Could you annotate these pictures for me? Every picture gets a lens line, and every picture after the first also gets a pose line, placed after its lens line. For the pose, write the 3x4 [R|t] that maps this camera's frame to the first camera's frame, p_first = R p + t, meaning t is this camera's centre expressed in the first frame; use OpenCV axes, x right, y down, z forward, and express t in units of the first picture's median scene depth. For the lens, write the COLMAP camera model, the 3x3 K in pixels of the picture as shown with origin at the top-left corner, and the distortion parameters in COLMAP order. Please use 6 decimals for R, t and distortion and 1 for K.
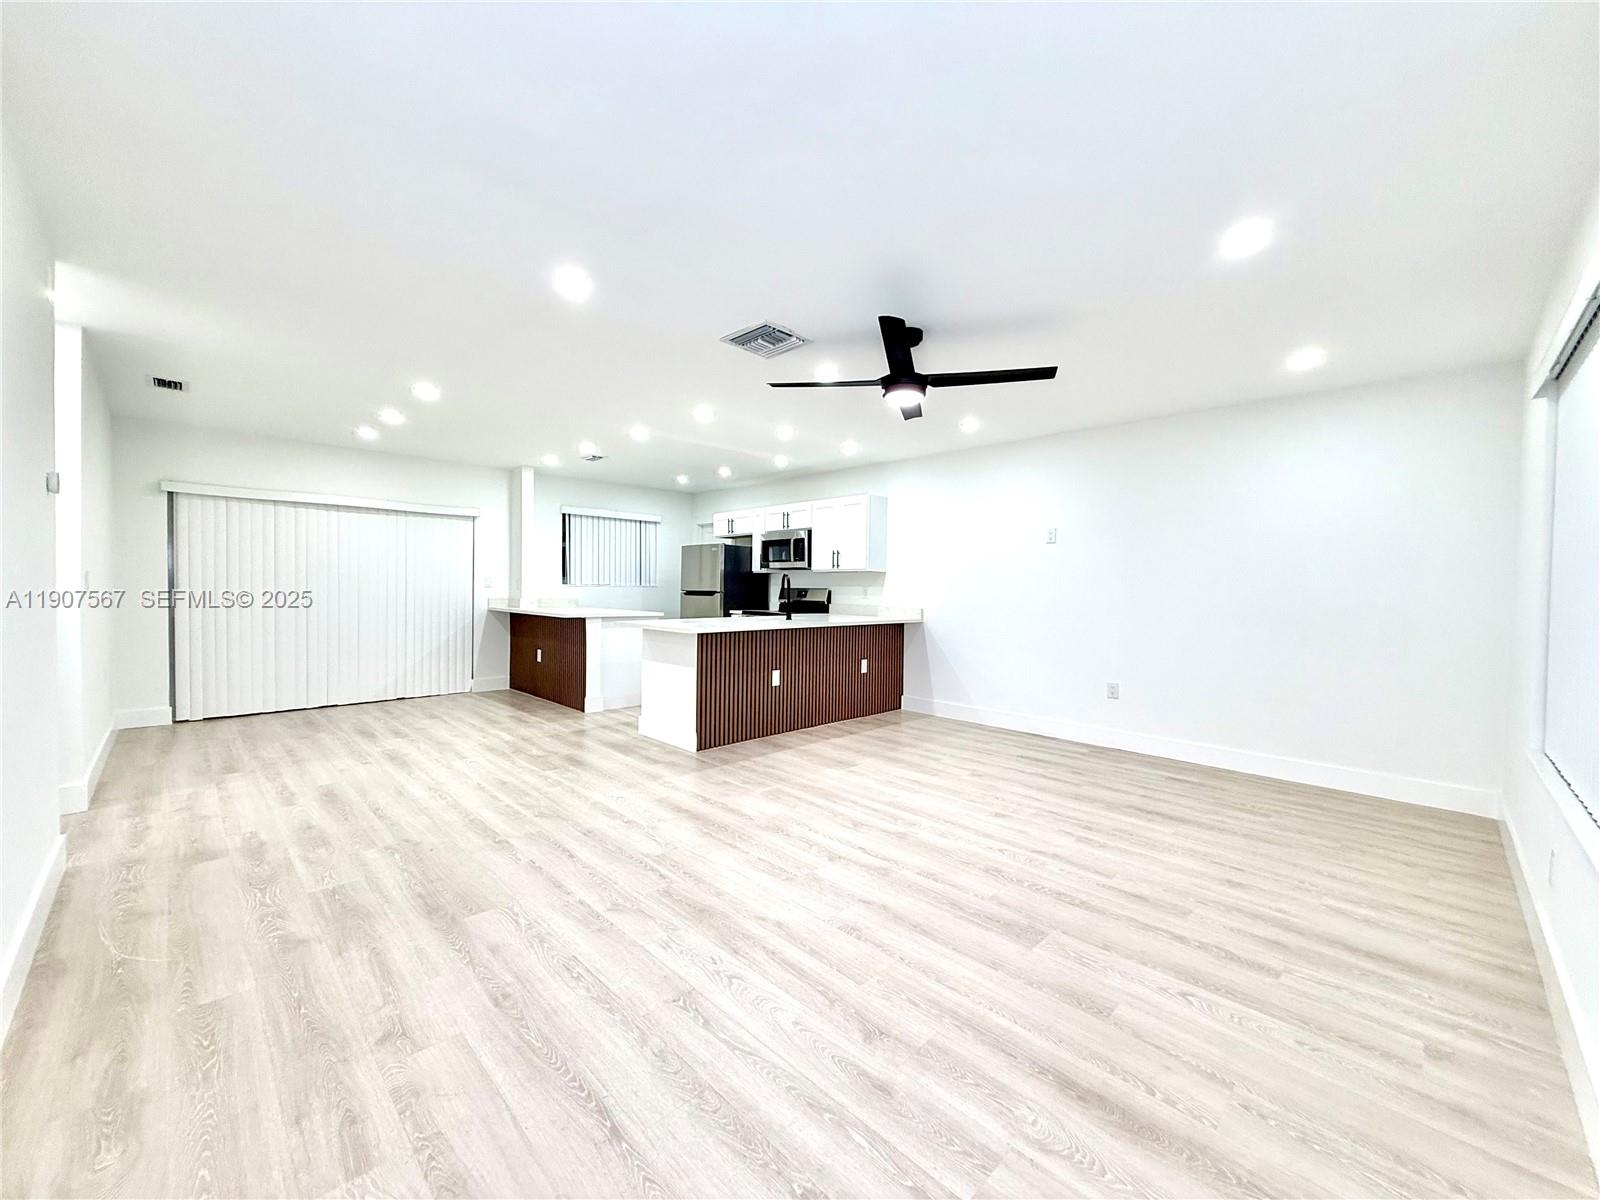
lens RADIAL K [[637.0, 0, 792.9], [0, 637.0, 593.0], [0, 0, 1]] dist [0.000348, 0.000181]
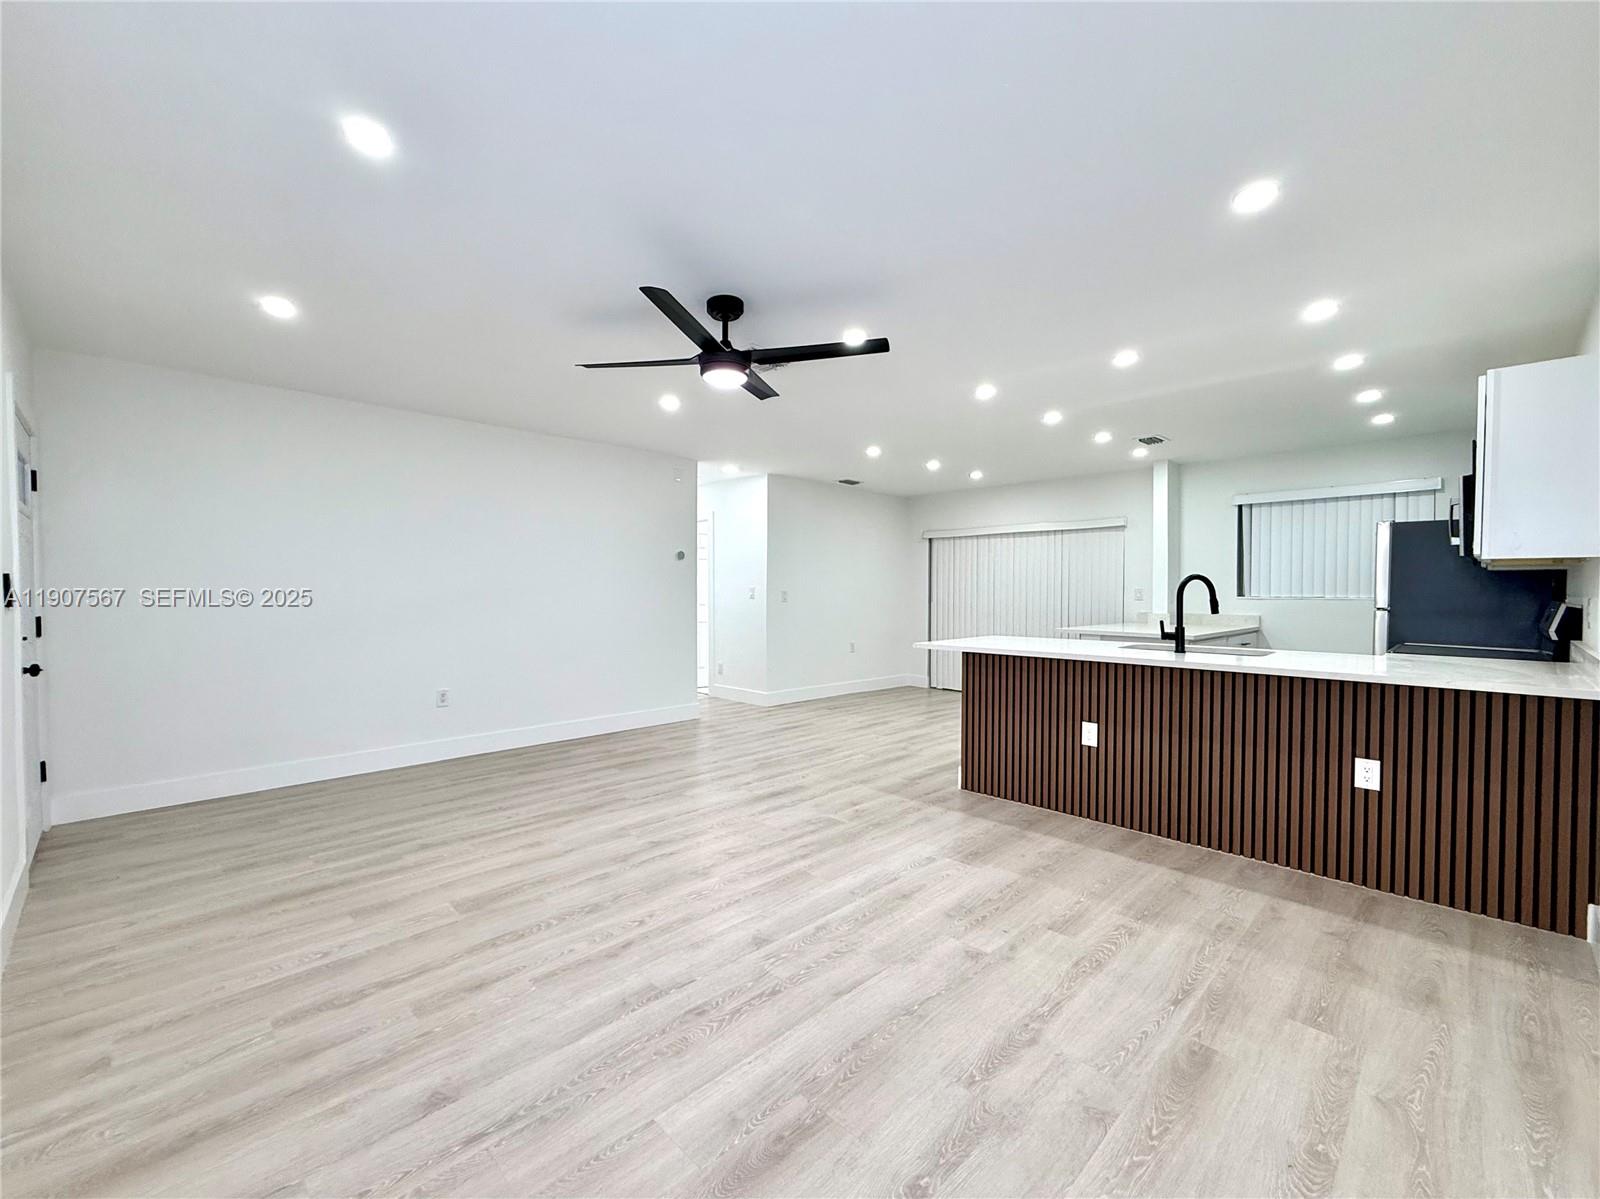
lens RADIAL K [[671.1, 0, 786.0], [0, 671.1, 598.6], [0, 0, 1]] dist [0.001000, -0.000707]
pose [[-0.007514, -0.003032, -0.999967, 1.113071], [-0.014643, 0.999889, -0.002922, -0.003082], [0.999865, 0.014621, -0.007558, 1.122654]]
